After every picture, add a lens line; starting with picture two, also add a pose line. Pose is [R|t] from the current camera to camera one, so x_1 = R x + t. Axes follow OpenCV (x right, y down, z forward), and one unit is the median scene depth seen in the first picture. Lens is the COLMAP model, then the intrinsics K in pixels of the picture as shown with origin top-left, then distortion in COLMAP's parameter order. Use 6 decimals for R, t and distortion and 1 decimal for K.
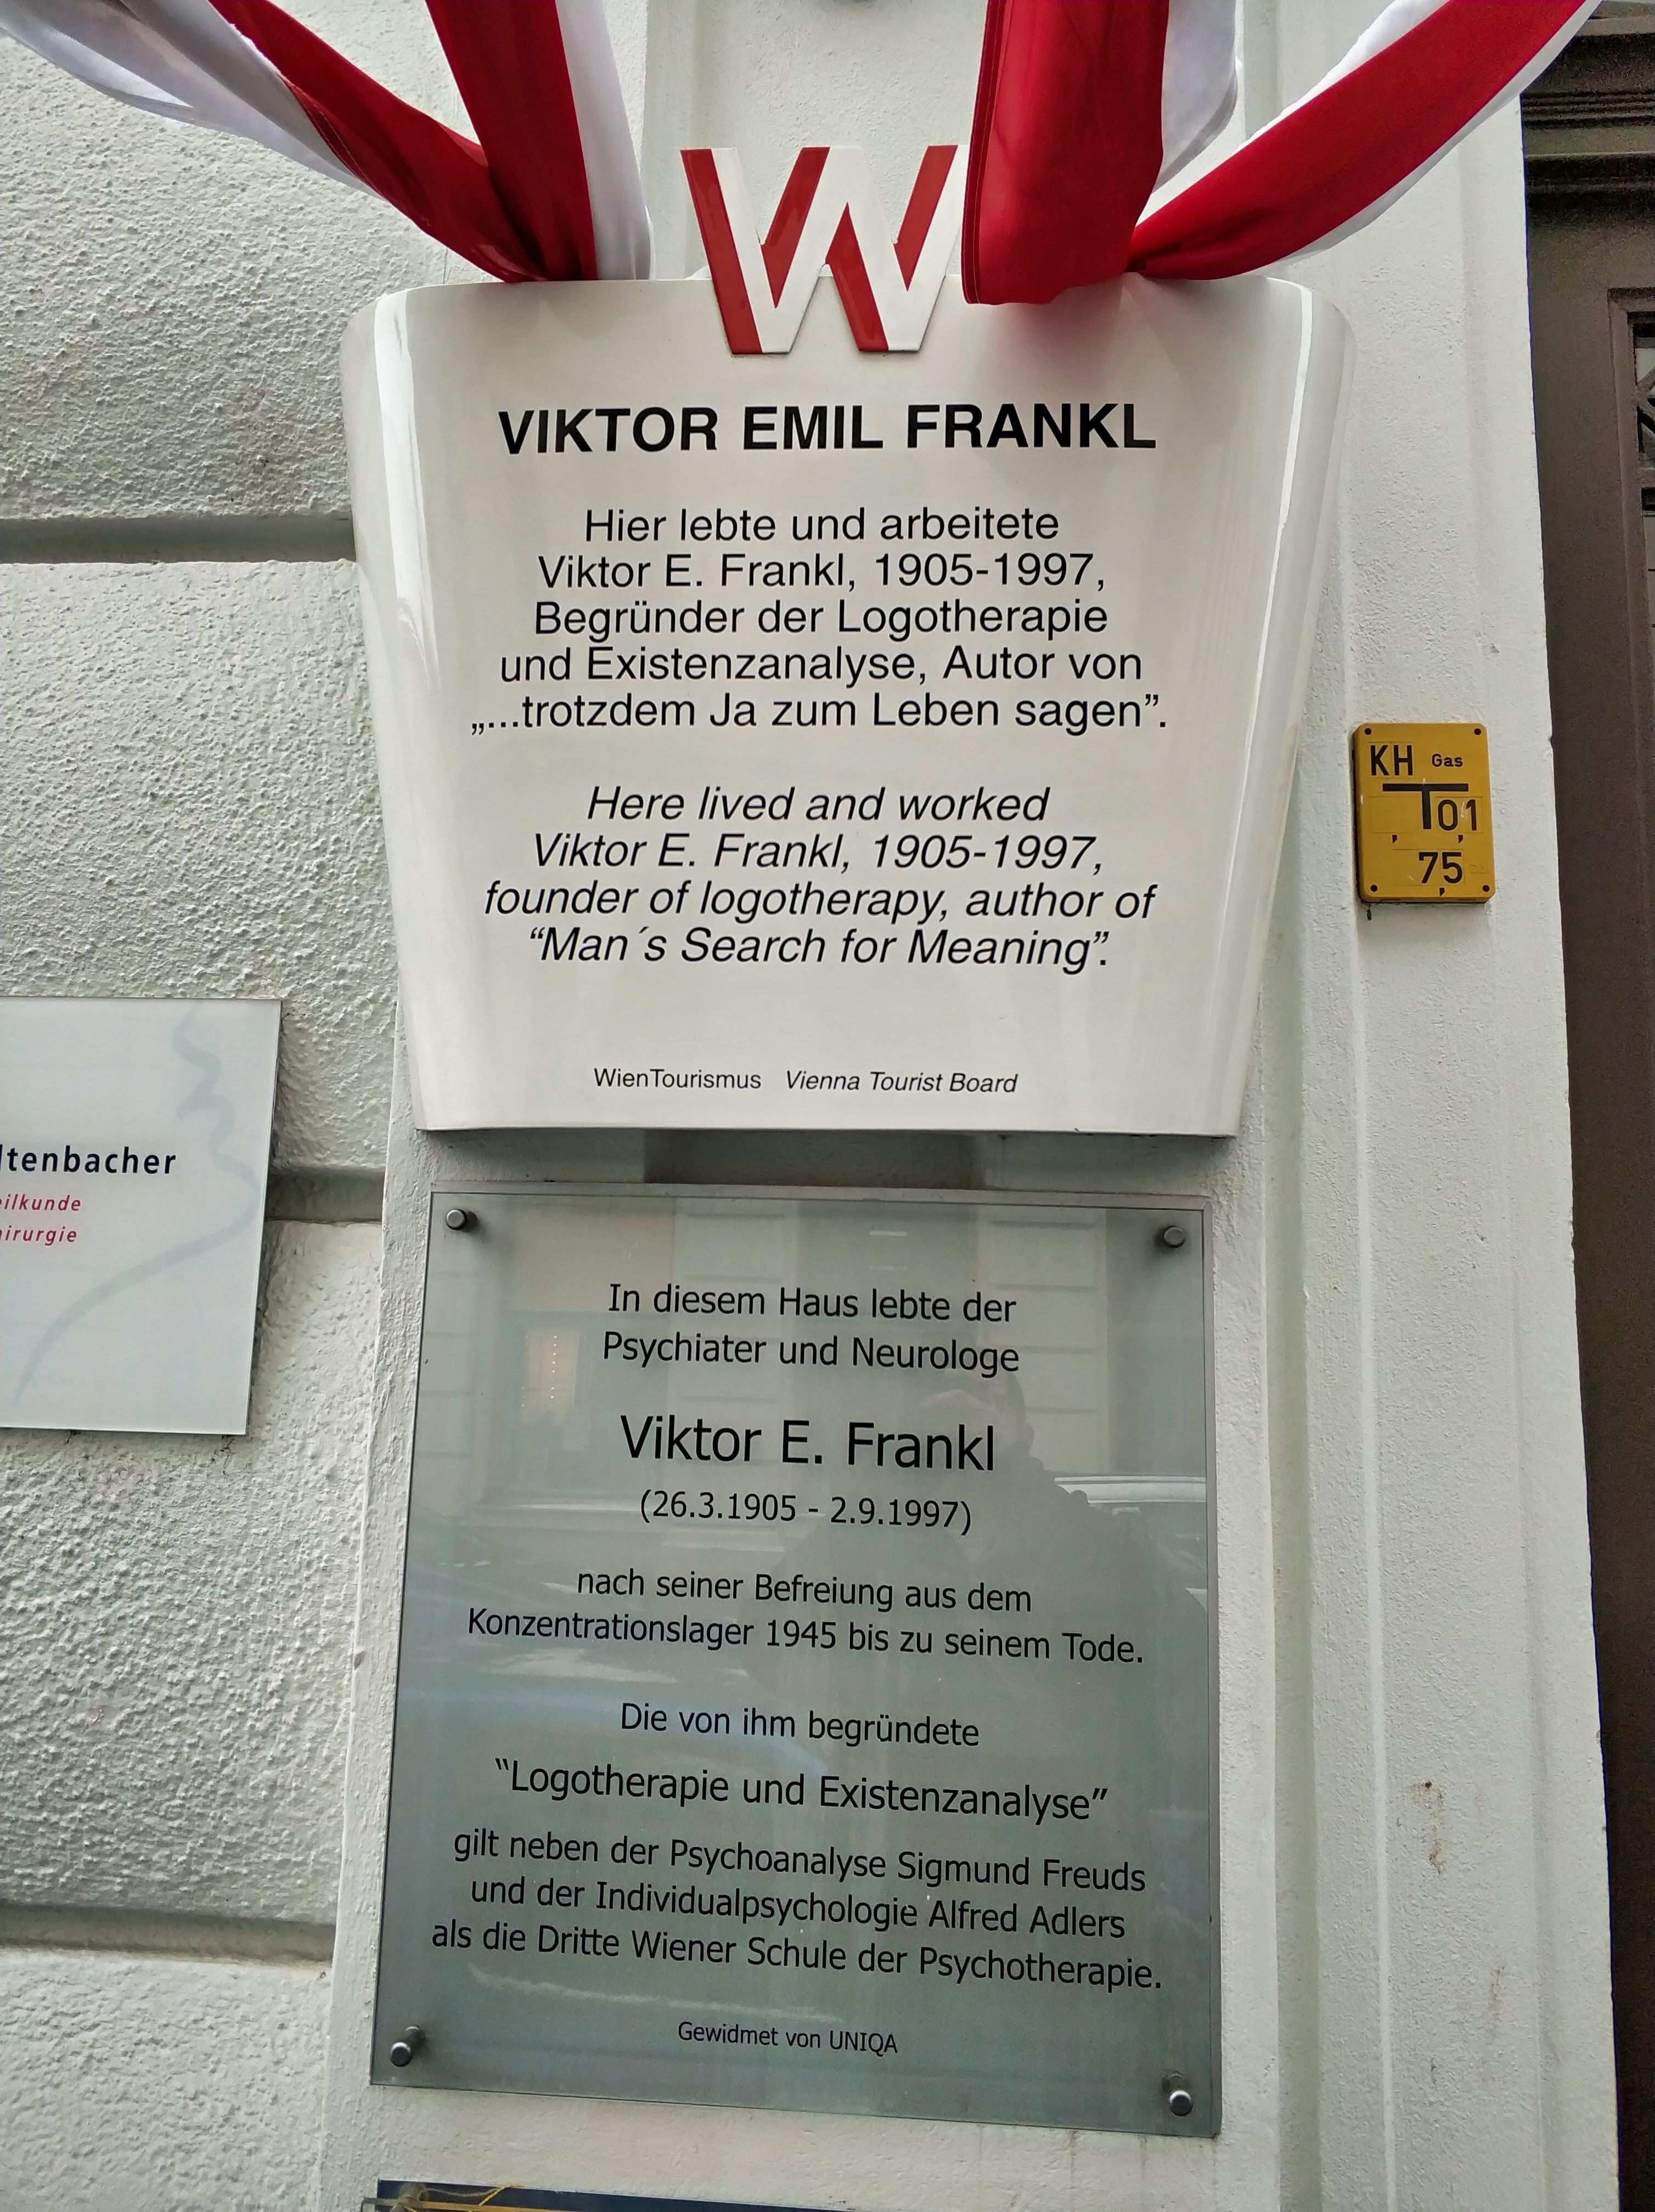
lens RADIAL K [[1668.4, 0, 814.2], [0, 1668.4, 1054.2], [0, 0, 1]] dist [0.227514, -0.504233]
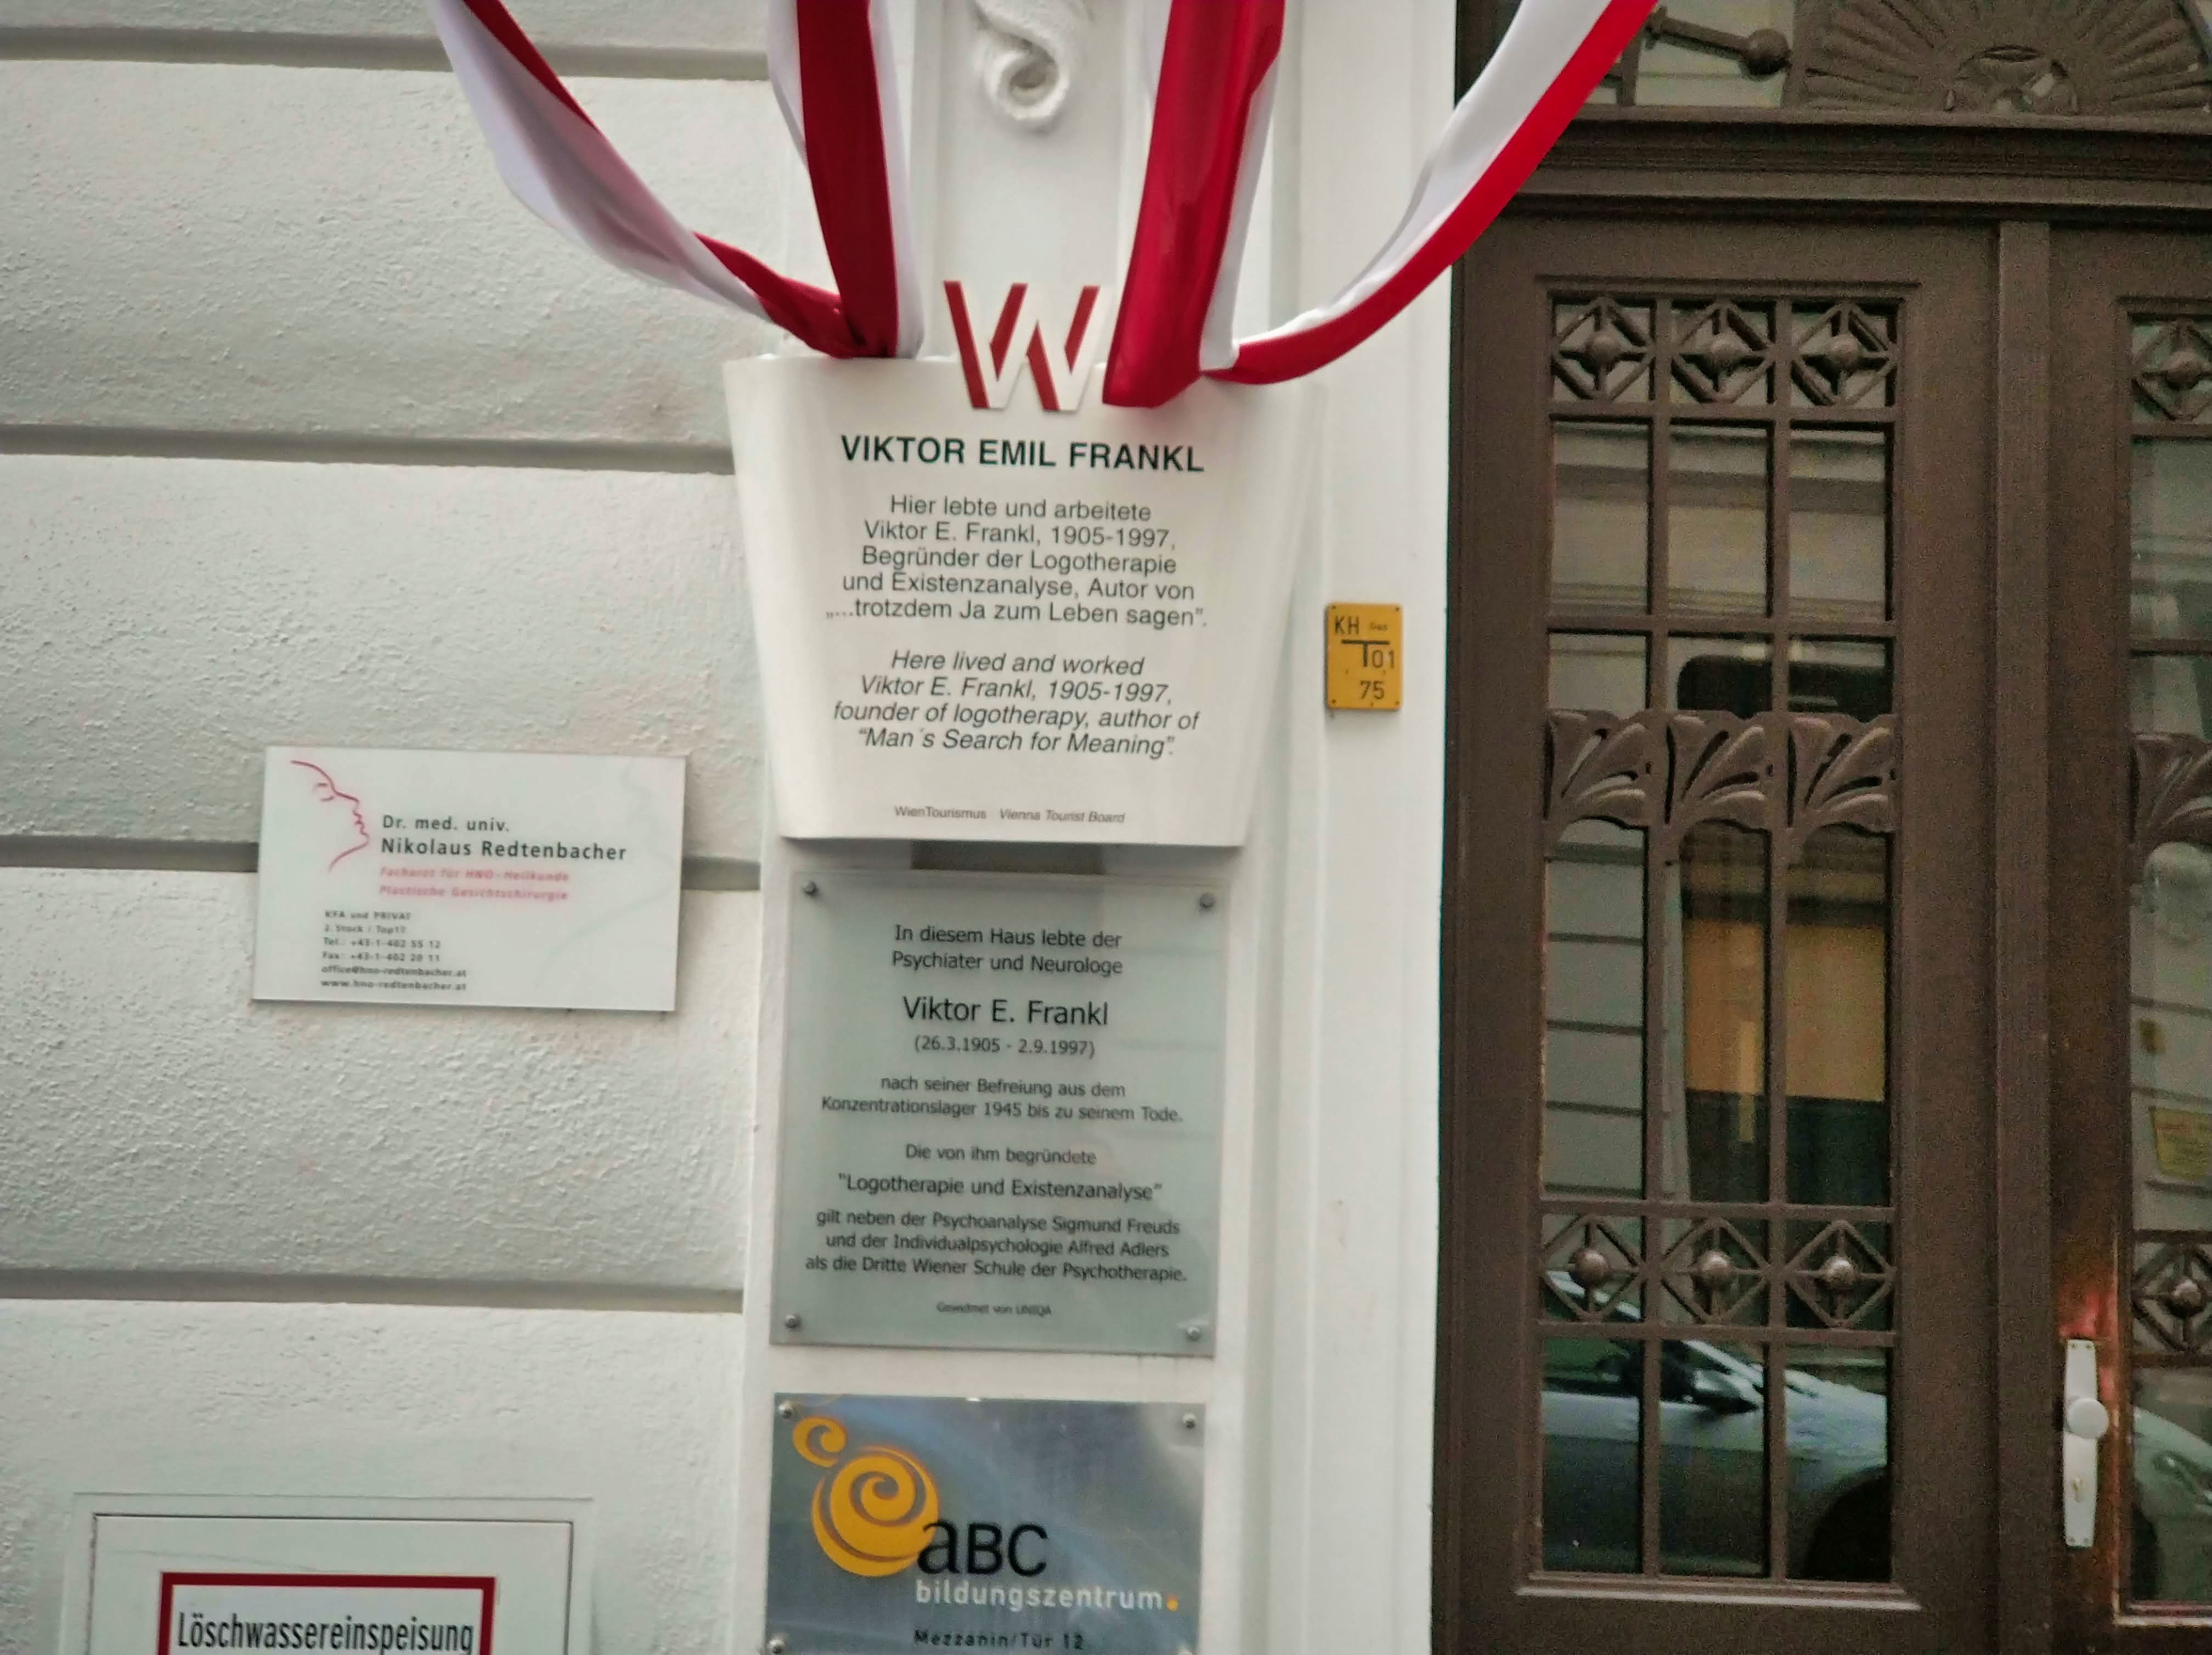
lens RADIAL K [[3430.1, 0, 1103.2], [0, 3430.1, 858.8], [0, 0, 1]] dist [-0.062471, 1.301612]
pose [[0.995071, 0.011824, 0.098457, -0.267771], [-0.018207, 0.997772, 0.064179, -0.175408], [-0.097479, -0.065656, 0.993070, -2.695892]]
